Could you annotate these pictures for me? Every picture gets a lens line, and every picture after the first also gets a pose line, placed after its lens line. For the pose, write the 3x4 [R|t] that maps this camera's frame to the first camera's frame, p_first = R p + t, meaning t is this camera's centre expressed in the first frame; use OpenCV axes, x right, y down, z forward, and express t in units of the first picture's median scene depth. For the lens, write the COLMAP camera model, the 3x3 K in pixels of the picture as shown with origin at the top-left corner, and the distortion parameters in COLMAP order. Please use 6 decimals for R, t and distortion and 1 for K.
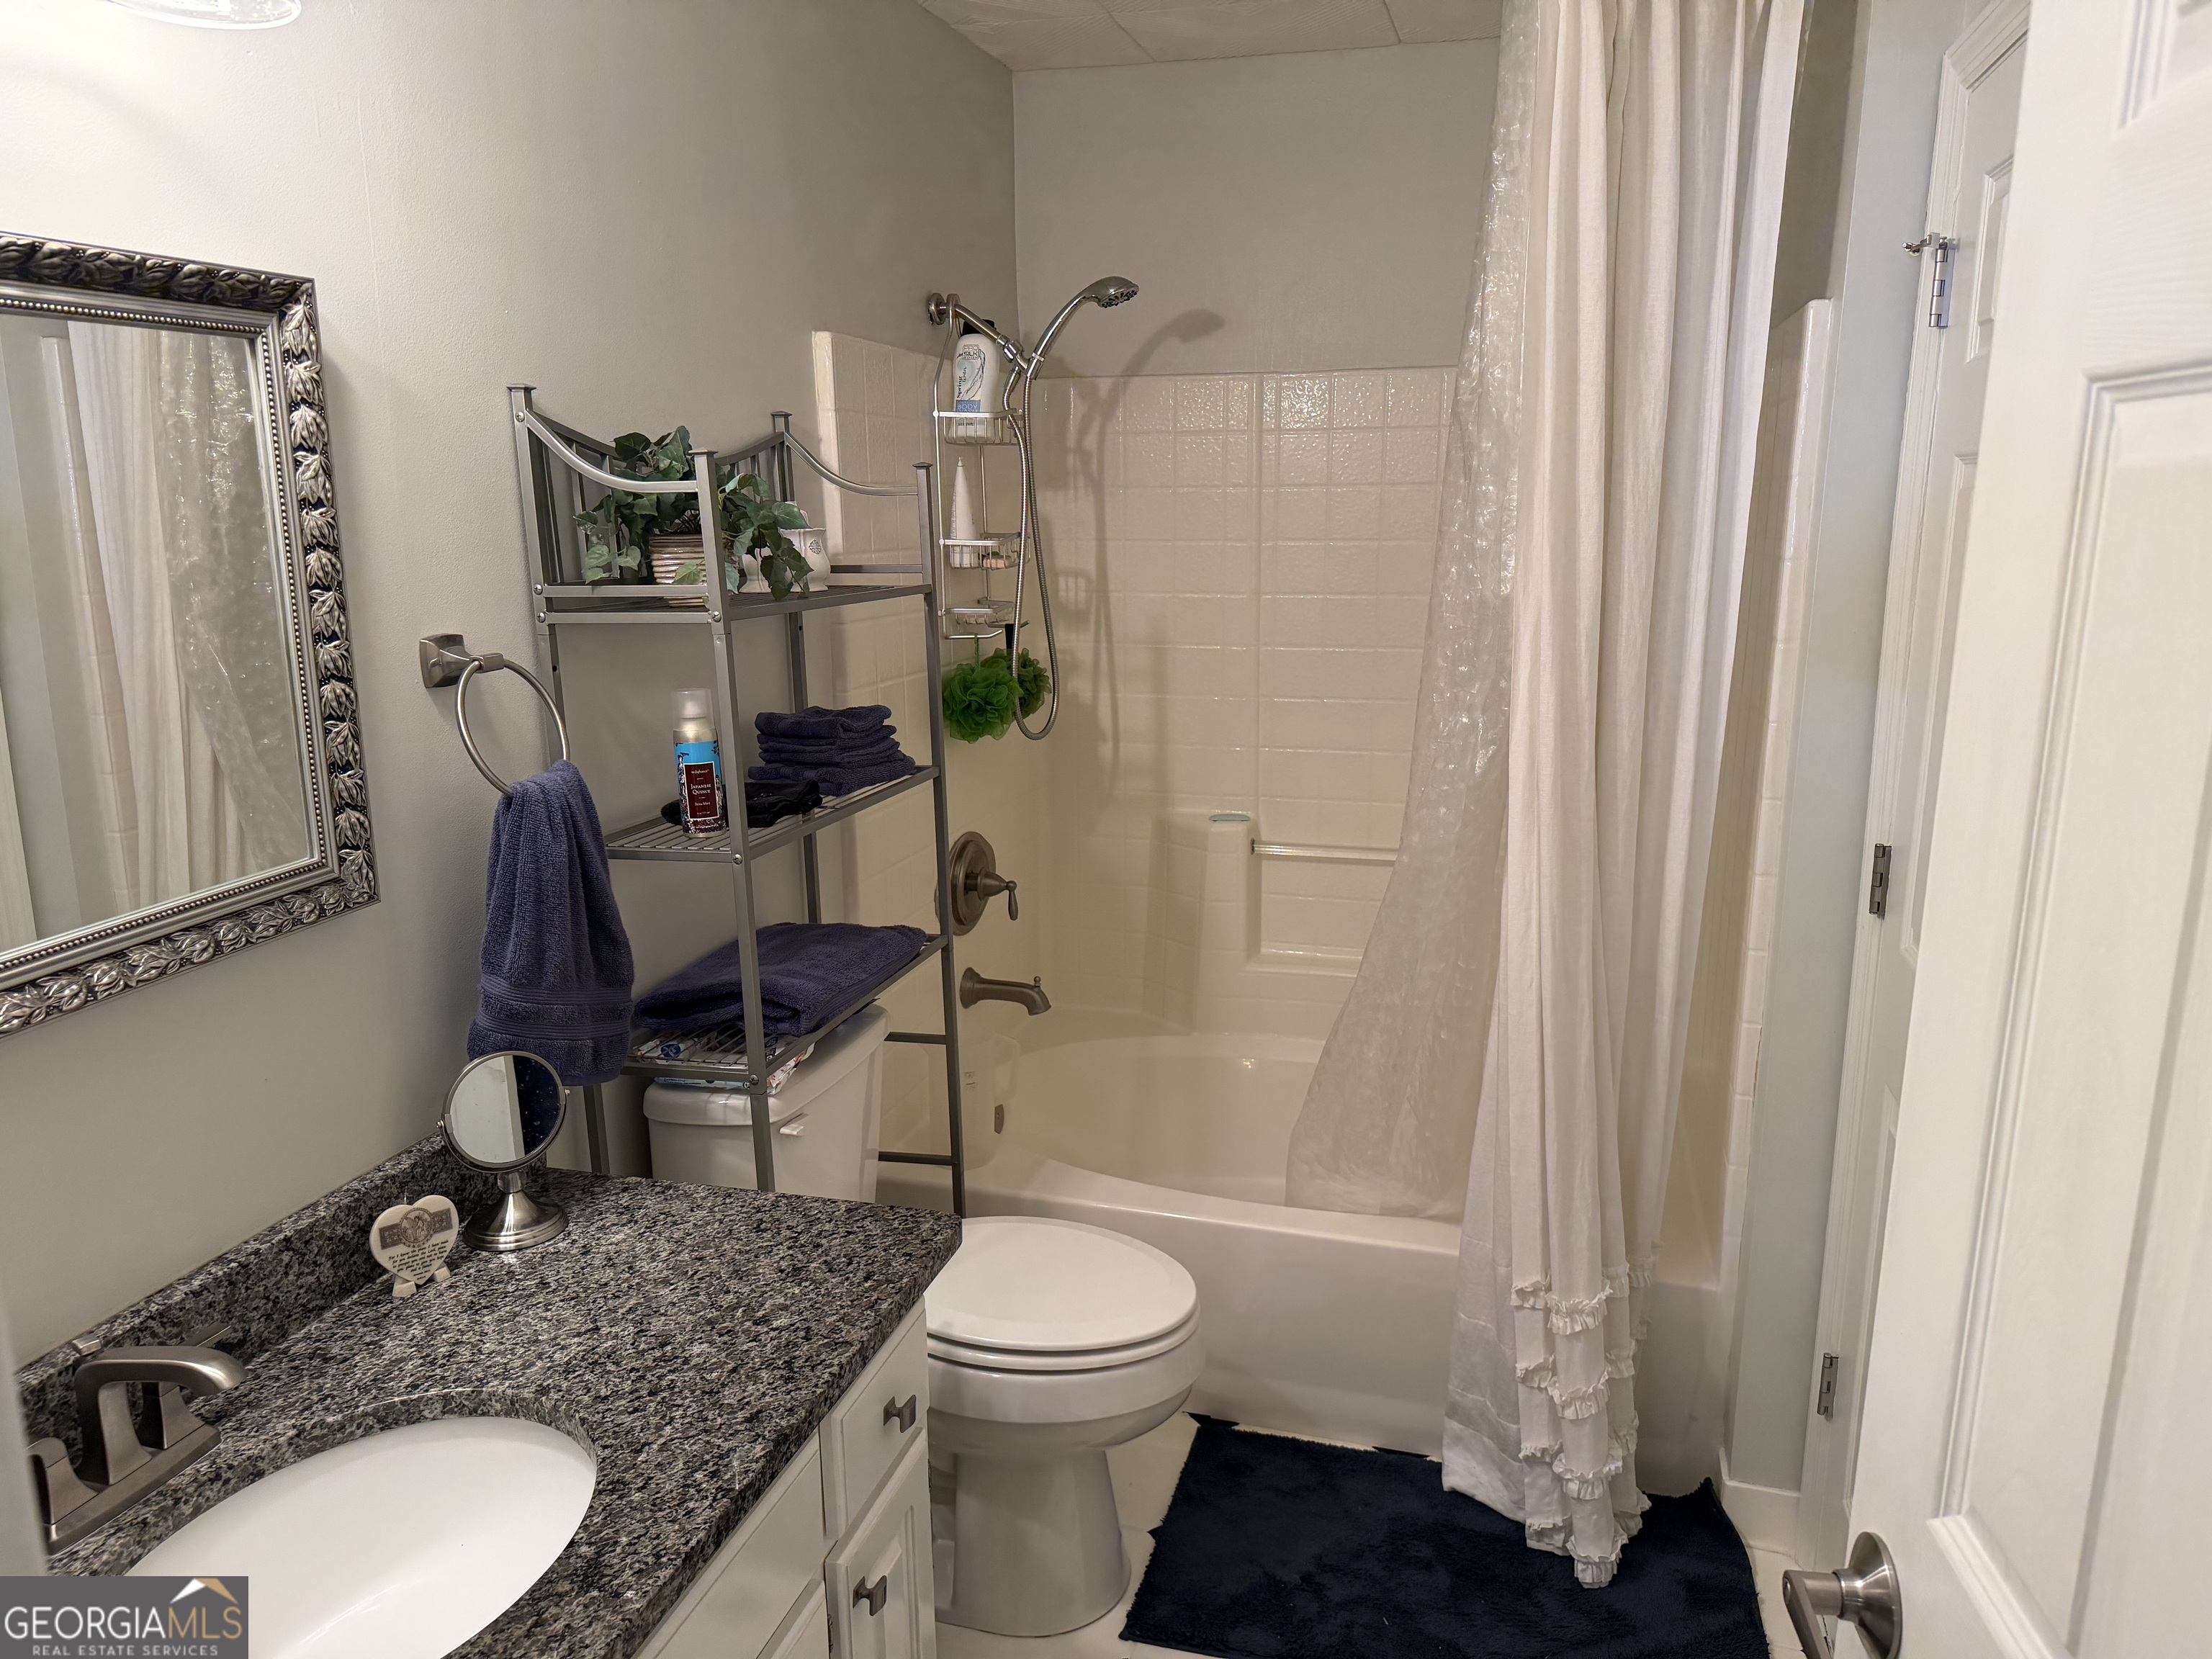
lens RADIAL K [[1538.9, 0, 1111.0], [0, 1538.9, 831.7], [0, 0, 1]] dist [-0.008414, -0.021213]
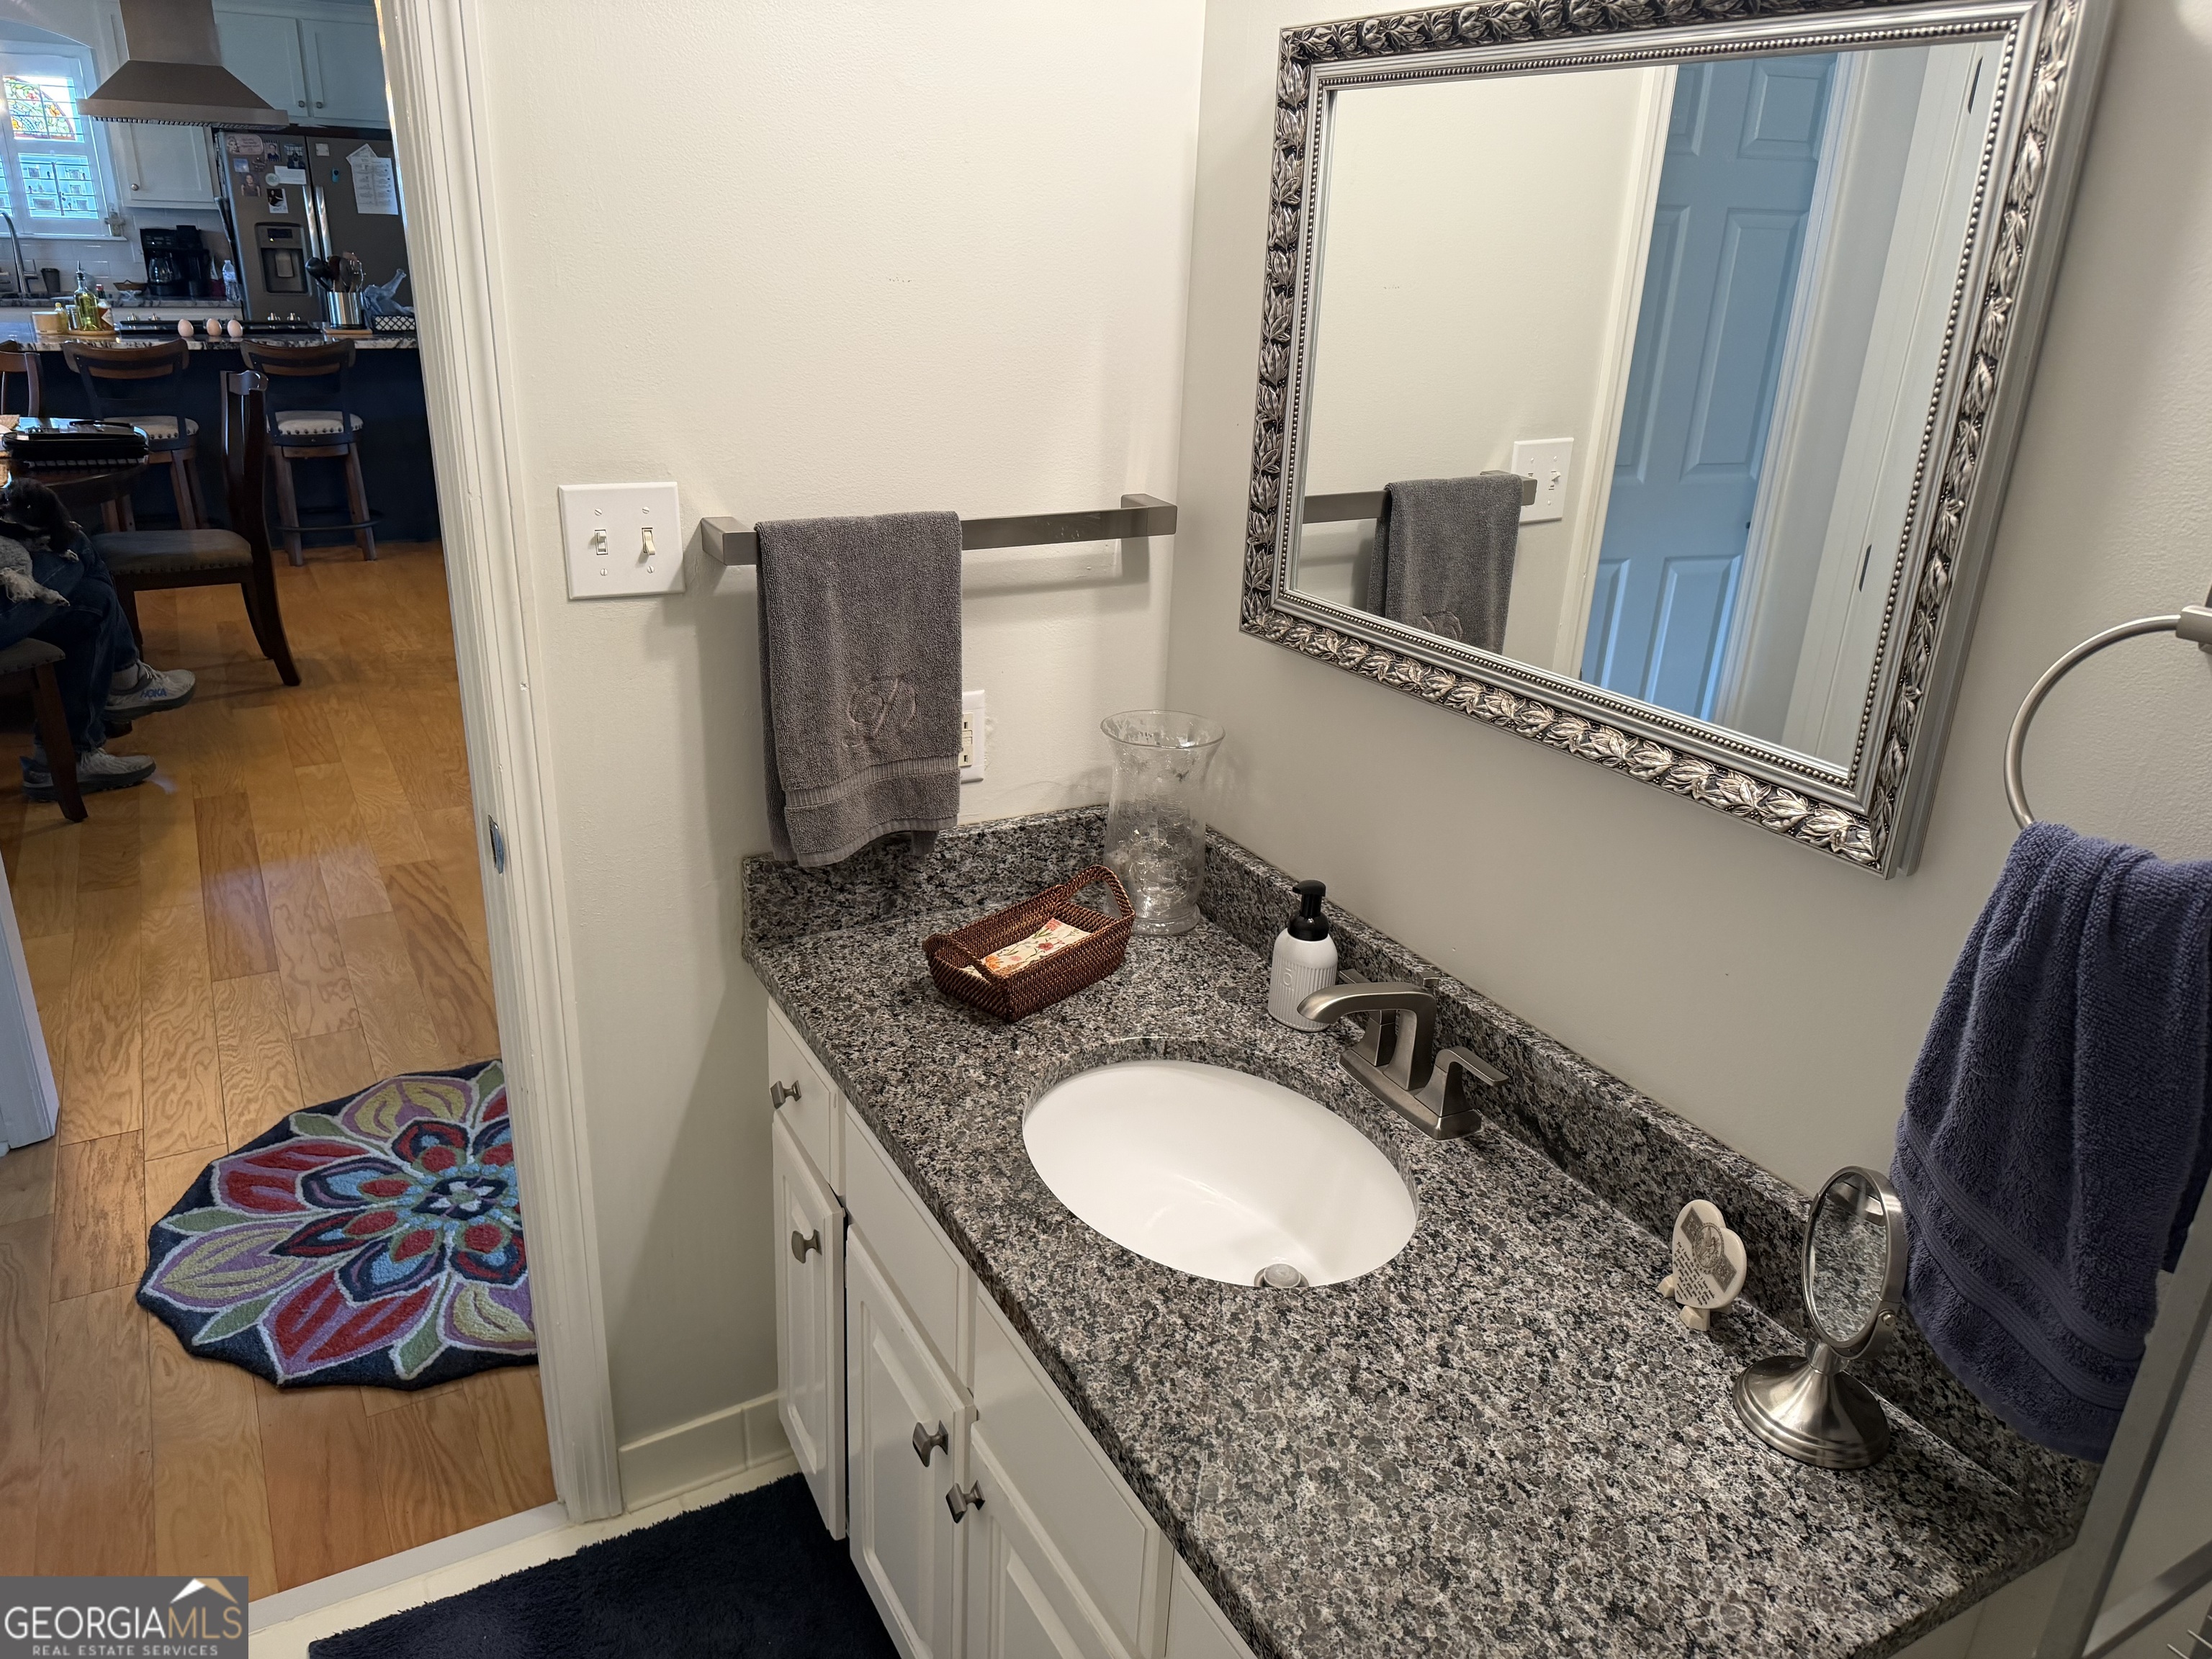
lens RADIAL K [[1538.9, 0, 1112.9], [0, 1538.9, 826.5], [0, 0, 1]] dist [-0.008414, -0.021213]
pose [[-0.701581, 0.229987, -0.674455, 0.259013], [-0.197465, 0.846672, 0.494120, -0.273066], [0.684683, 0.479847, -0.548595, 1.221627]]
